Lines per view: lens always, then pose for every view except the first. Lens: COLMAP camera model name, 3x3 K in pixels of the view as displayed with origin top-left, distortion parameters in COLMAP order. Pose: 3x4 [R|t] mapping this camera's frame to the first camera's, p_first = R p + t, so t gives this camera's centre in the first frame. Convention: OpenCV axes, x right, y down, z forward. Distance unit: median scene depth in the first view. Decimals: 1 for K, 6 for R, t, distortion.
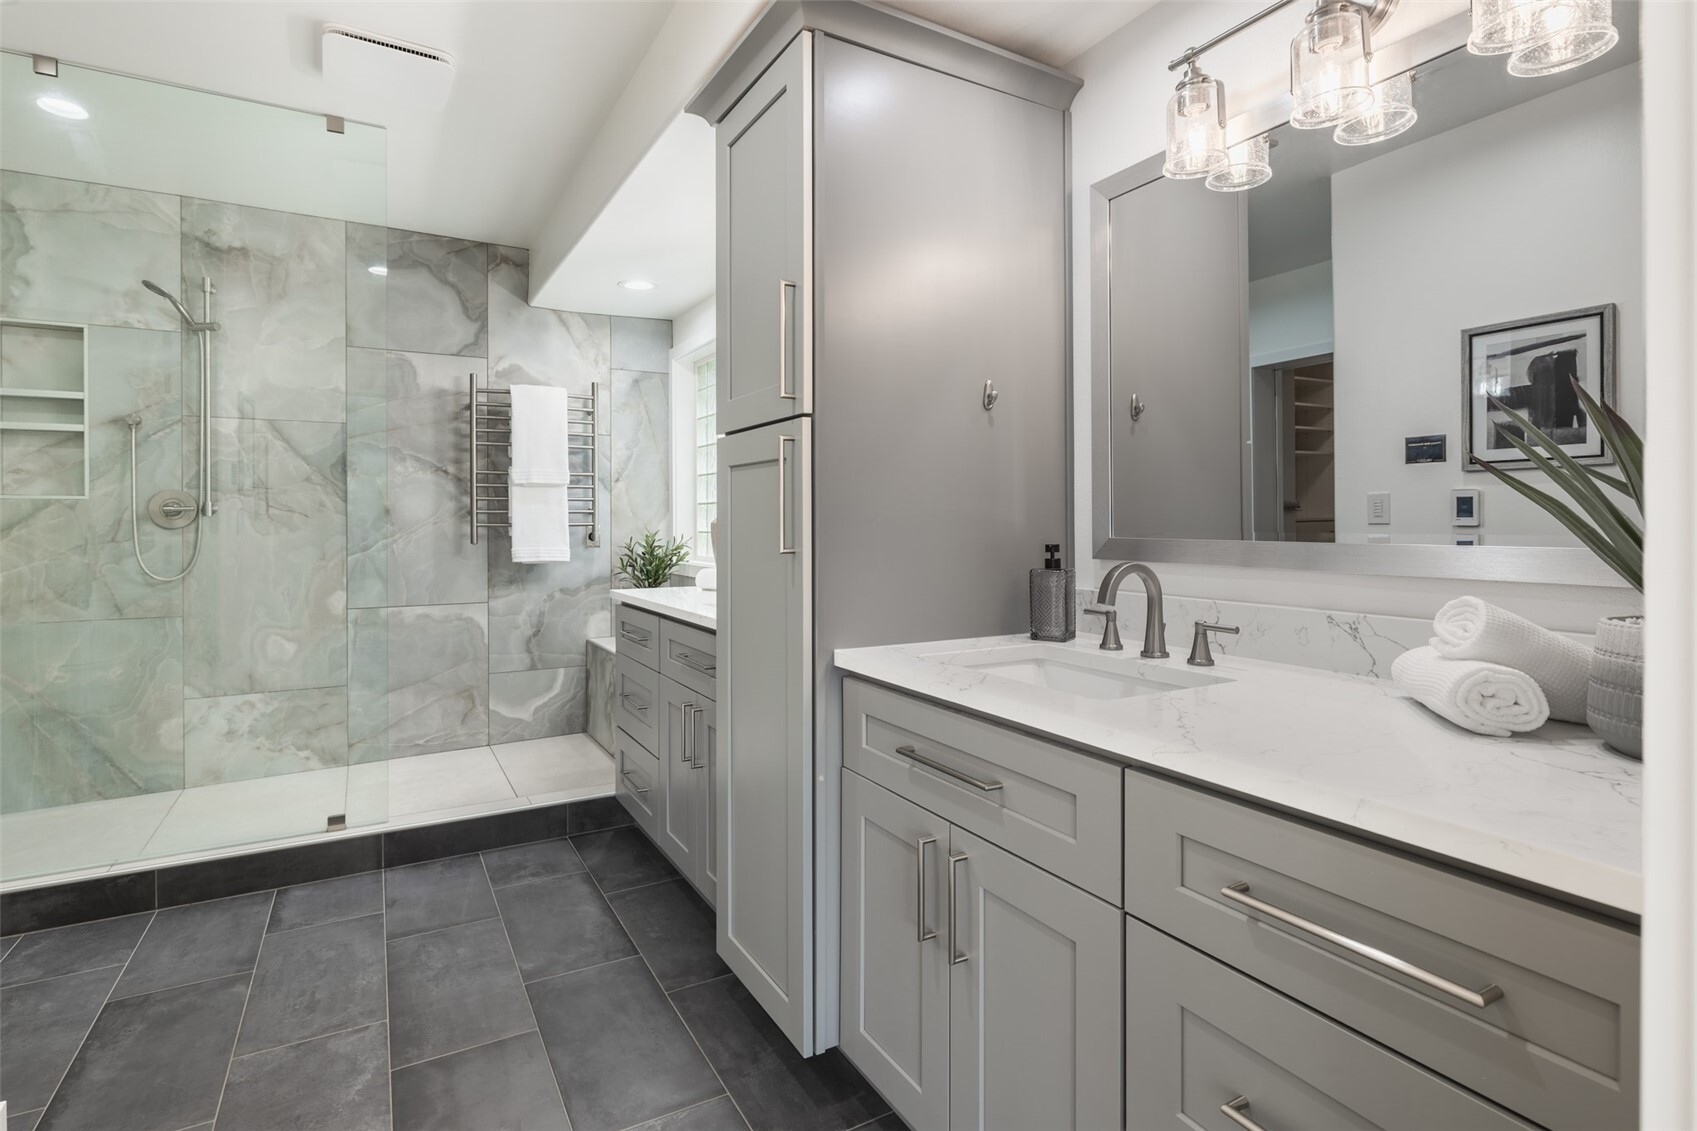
lens RADIAL K [[805.8, 0, 816.0], [0, 805.8, 558.9], [0, 0, 1]] dist [-0.010414, 0.004930]
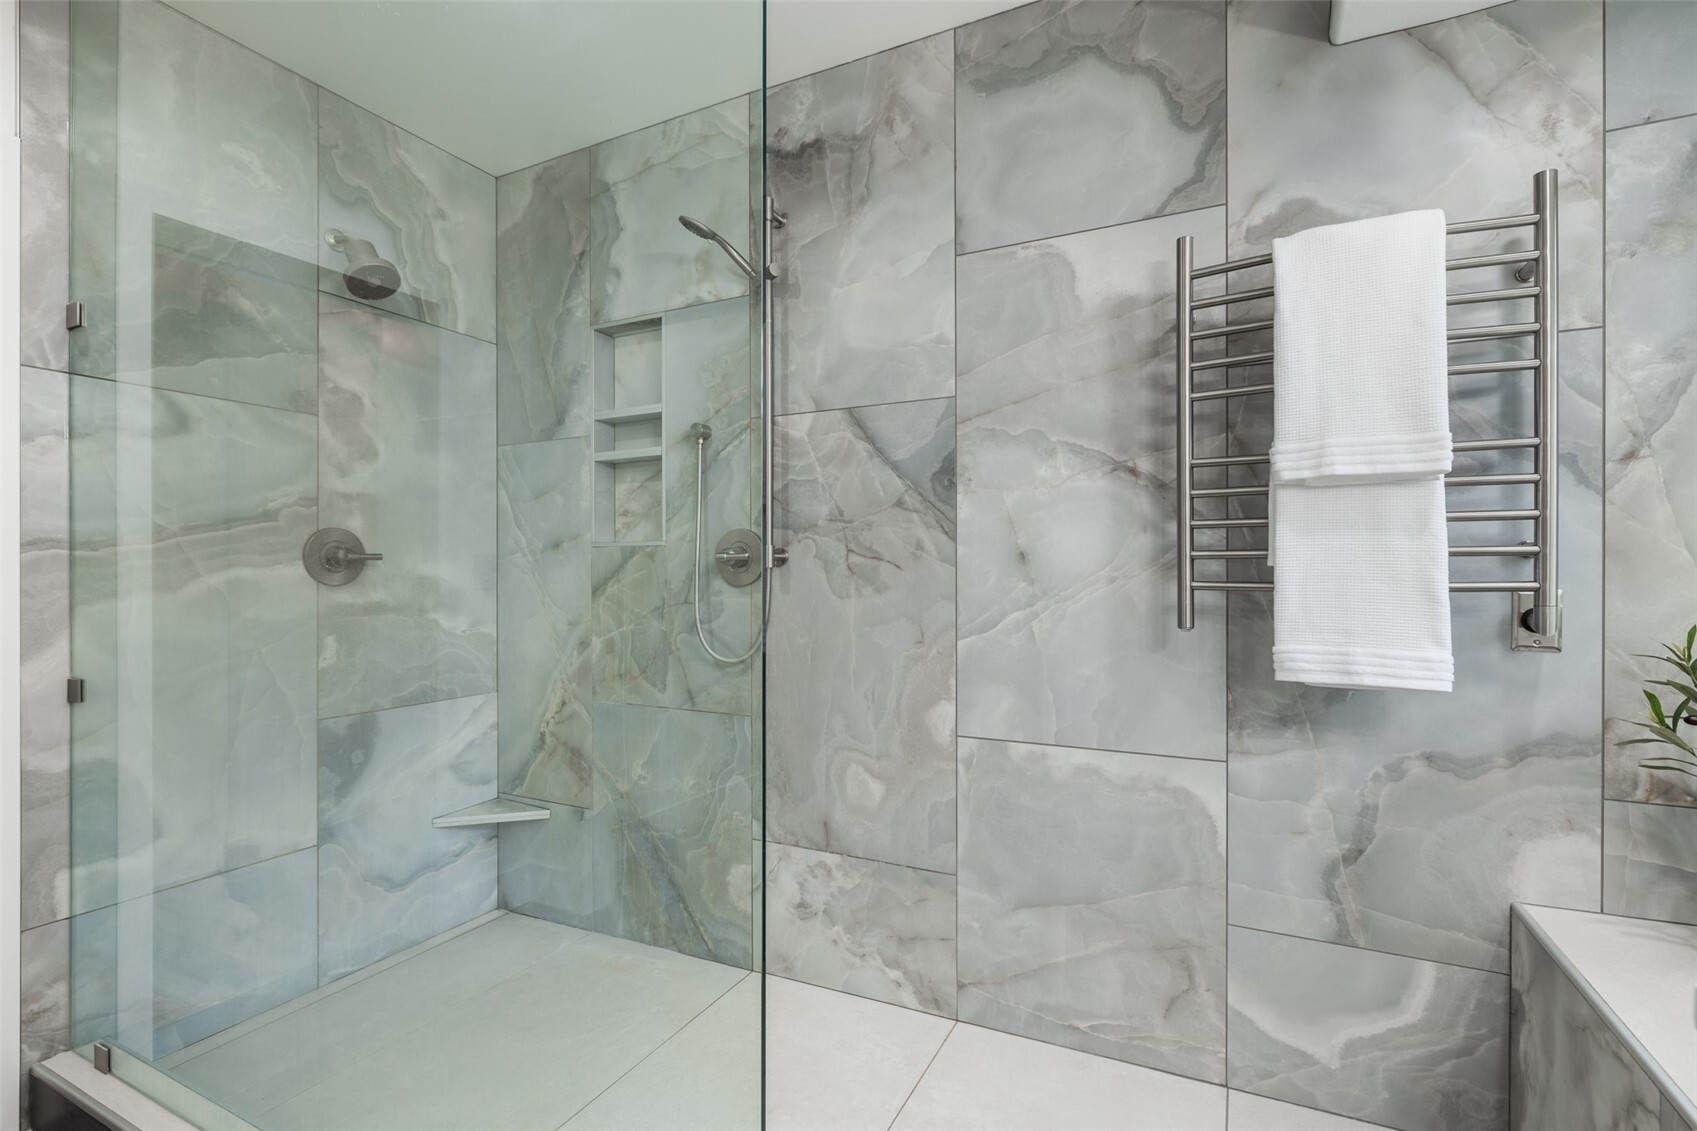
lens RADIAL K [[805.8, 0, 816.0], [0, 805.8, 558.9], [0, 0, 1]] dist [-0.010414, 0.004930]
pose [[0.549849, -0.012186, -0.835175, -0.174575], [-0.039004, 0.998428, -0.040247, -0.031776], [0.834353, 0.054705, 0.548510, 0.604284]]
